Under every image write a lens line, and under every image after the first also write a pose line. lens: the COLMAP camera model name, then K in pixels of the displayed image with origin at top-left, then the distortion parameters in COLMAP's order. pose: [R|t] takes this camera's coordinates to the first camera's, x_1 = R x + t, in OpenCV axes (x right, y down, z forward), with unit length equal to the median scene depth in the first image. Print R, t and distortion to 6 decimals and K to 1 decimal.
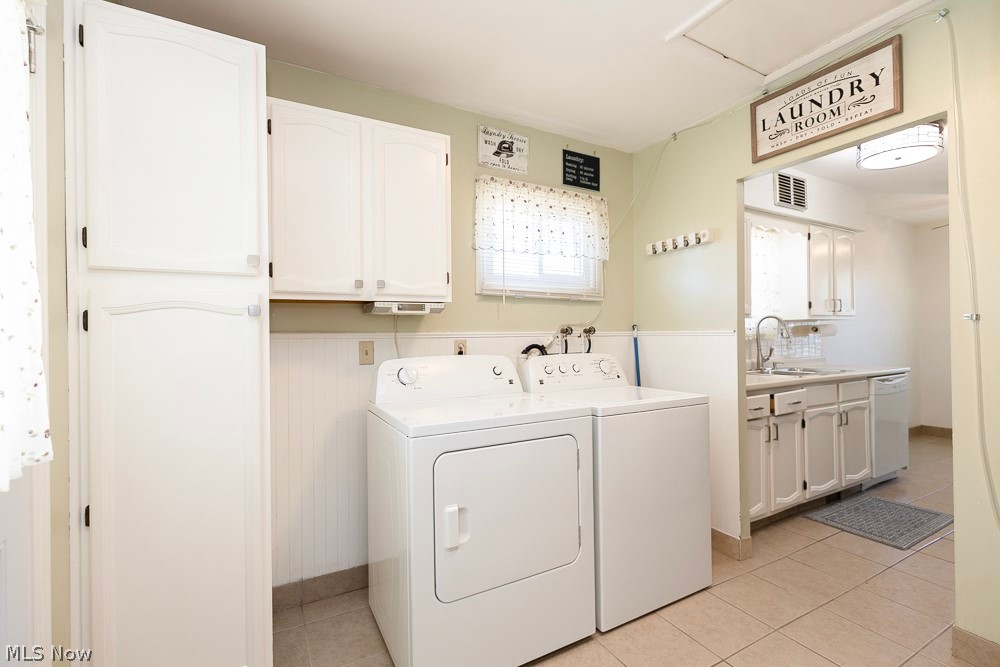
lens RADIAL K [[443.1, 0, 500.0], [0, 443.1, 333.5], [0, 0, 1]] dist [0.001676, -0.000178]
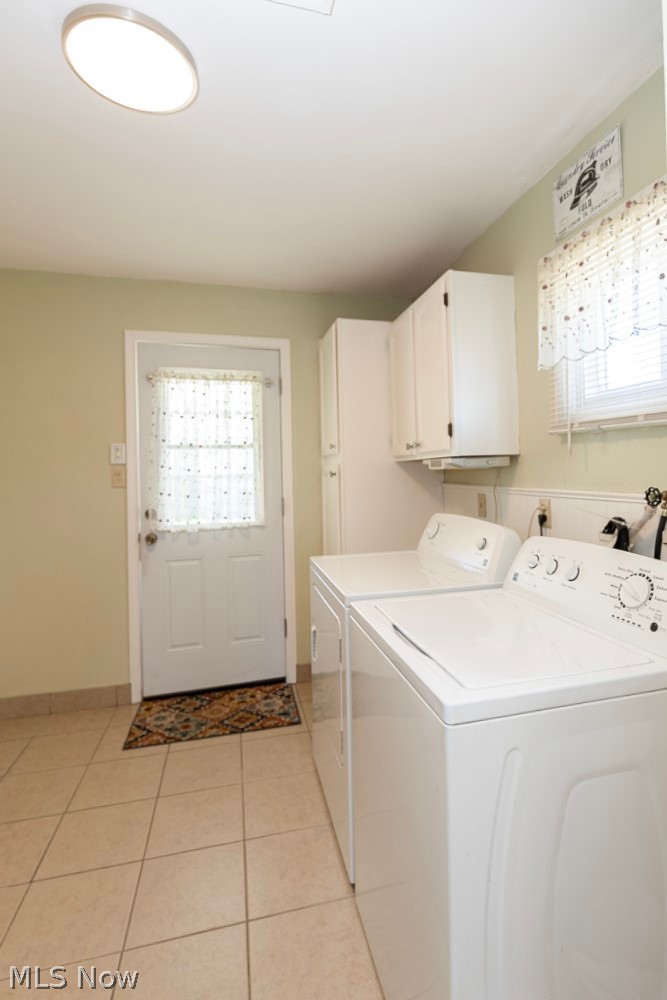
lens RADIAL K [[500.5, 0, 369.8], [0, 500.5, 467.4], [0, 0, 1]] dist [0.001516, -0.000232]
pose [[-0.227205, 0.006539, -0.973825, 0.785928], [0.020998, 0.999778, 0.001814, -0.045947], [0.973620, -0.020036, -0.227292, 0.921641]]
